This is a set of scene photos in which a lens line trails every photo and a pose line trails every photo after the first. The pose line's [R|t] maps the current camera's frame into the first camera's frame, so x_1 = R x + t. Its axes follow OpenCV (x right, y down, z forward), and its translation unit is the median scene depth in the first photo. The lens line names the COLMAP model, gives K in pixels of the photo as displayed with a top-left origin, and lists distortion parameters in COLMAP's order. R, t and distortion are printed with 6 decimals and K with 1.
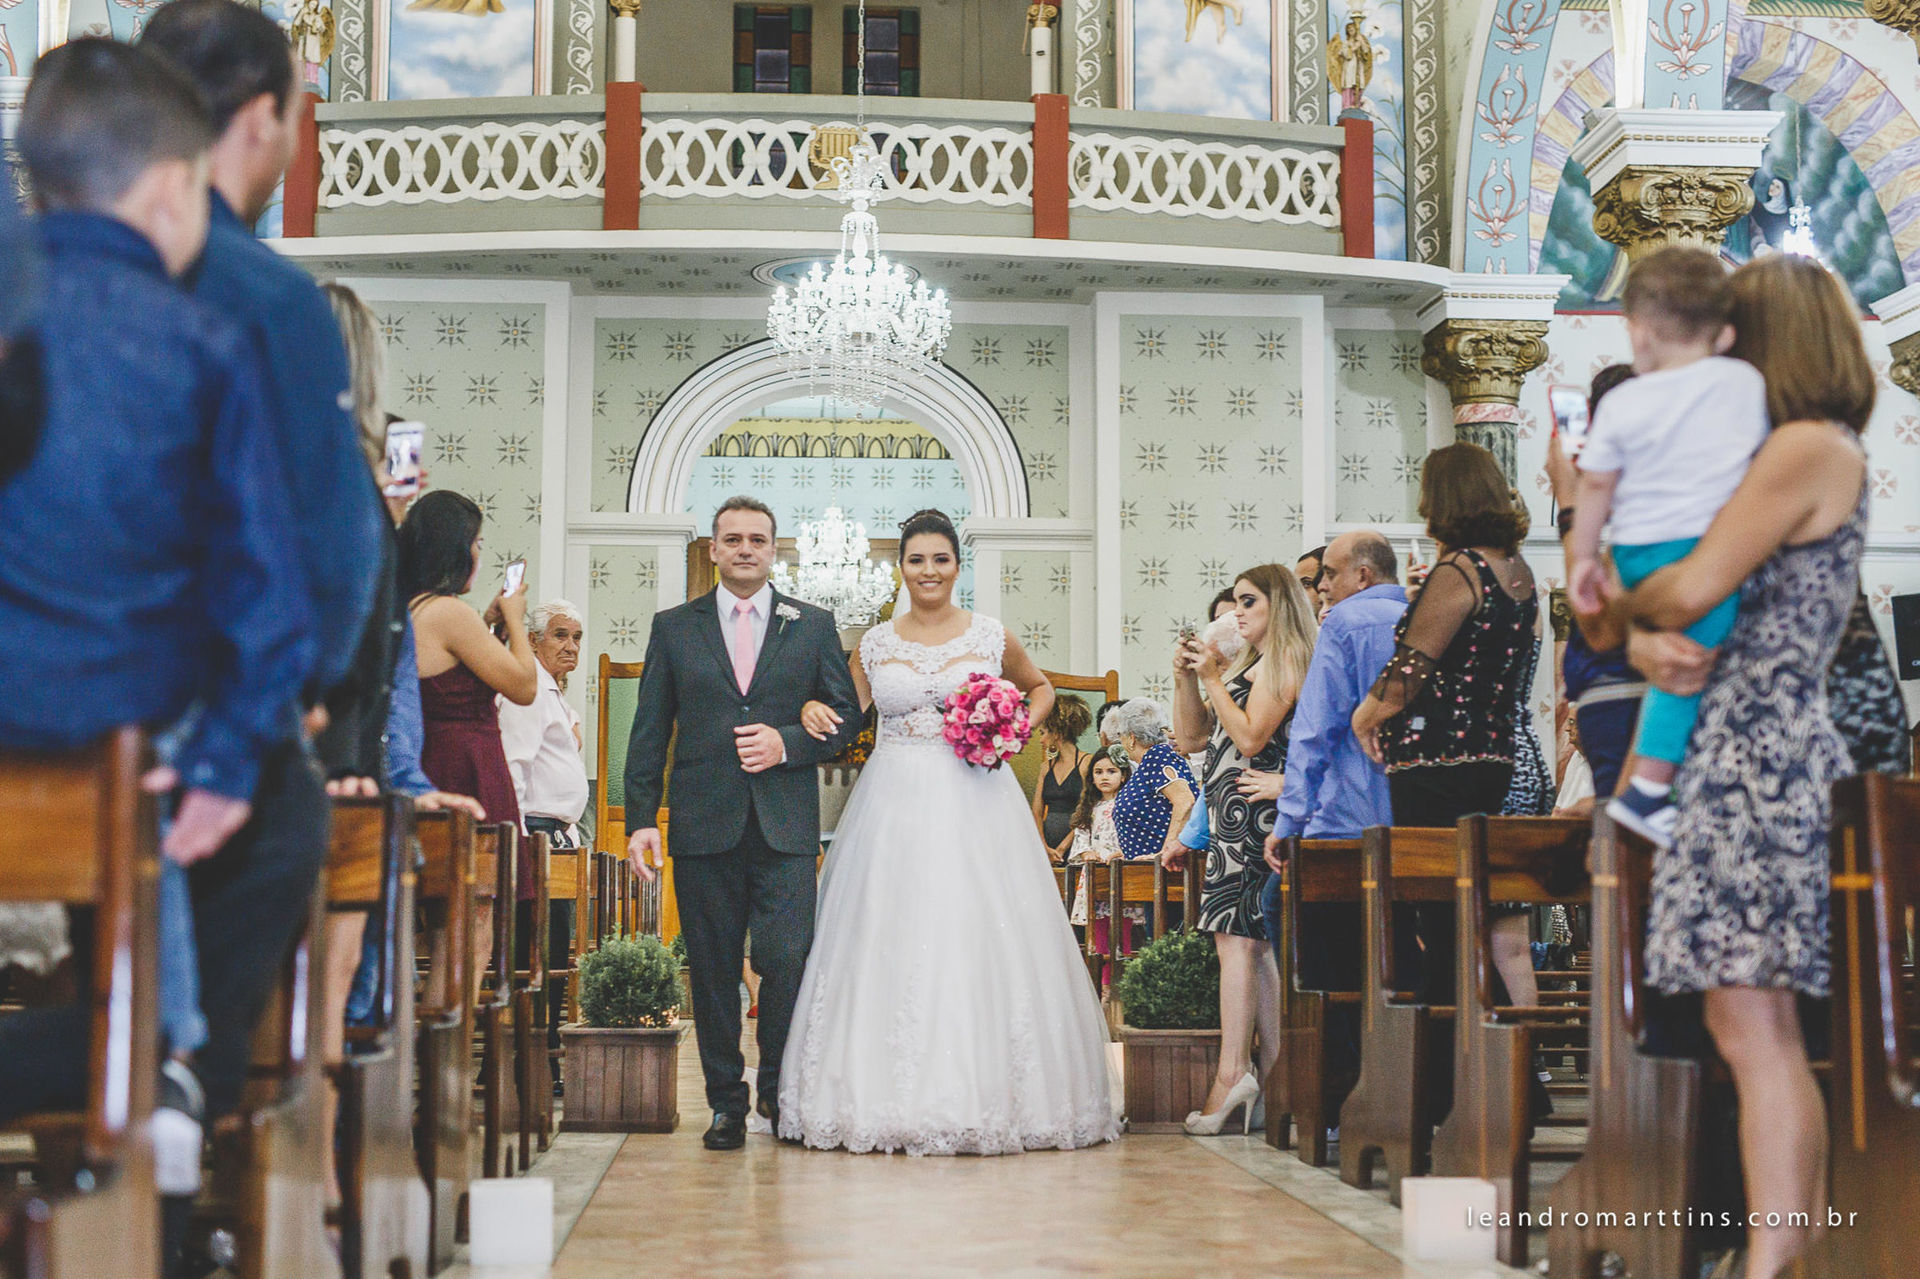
lens RADIAL K [[2816.6, 0, 970.1], [0, 2816.6, 666.6], [0, 0, 1]] dist [-0.004390, 0.000000]
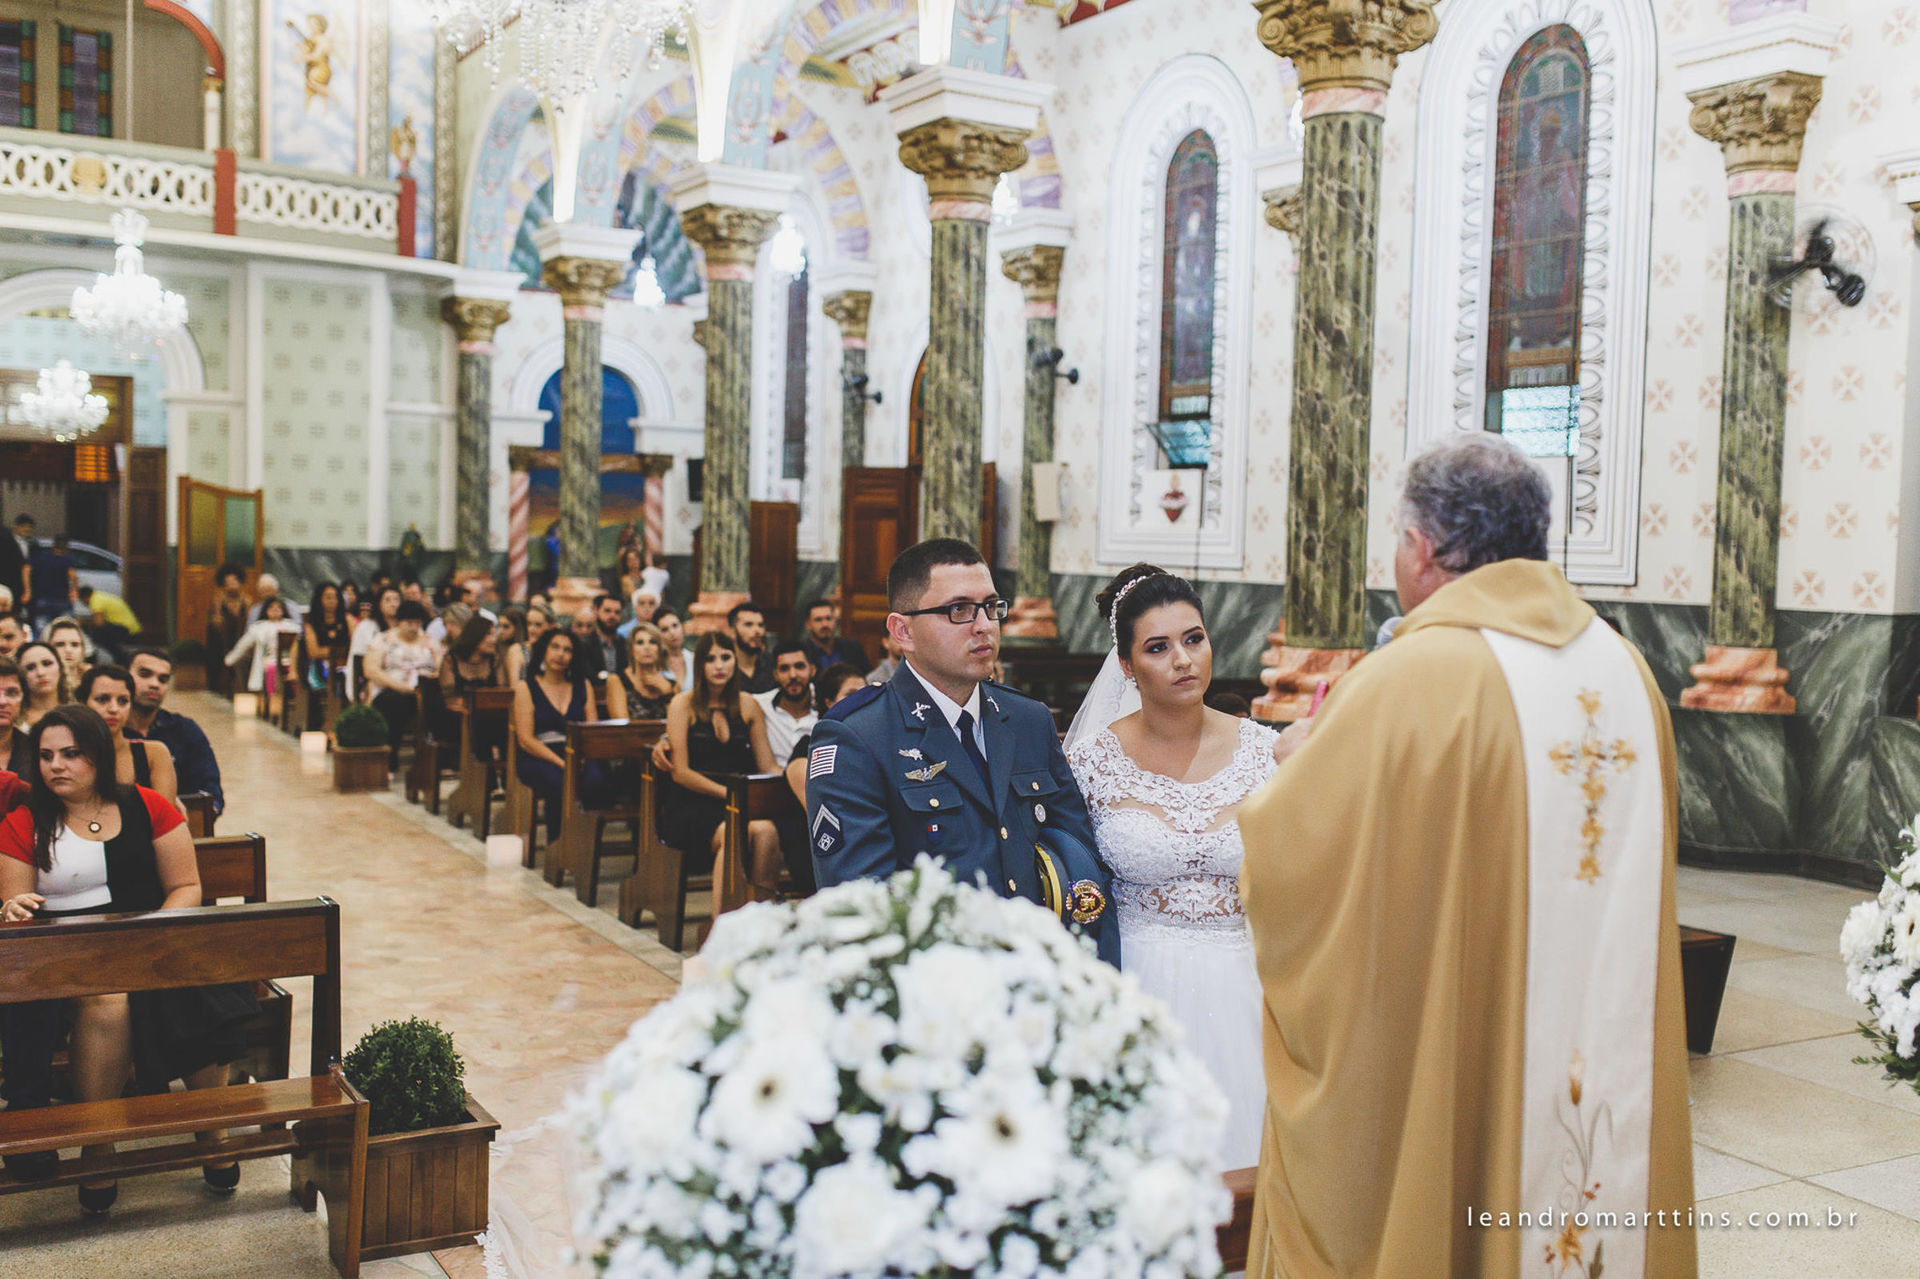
lens RADIAL K [[1920.8, 0, 975.6], [0, 1920.8, 653.6], [0, 0, 1]] dist [0.001080, 0.000000]
pose [[0.895188, -0.005162, 0.445659, -0.083119], [-0.065749, 0.987463, 0.143507, -0.096022], [-0.440813, -0.157767, 0.883625, -0.273255]]
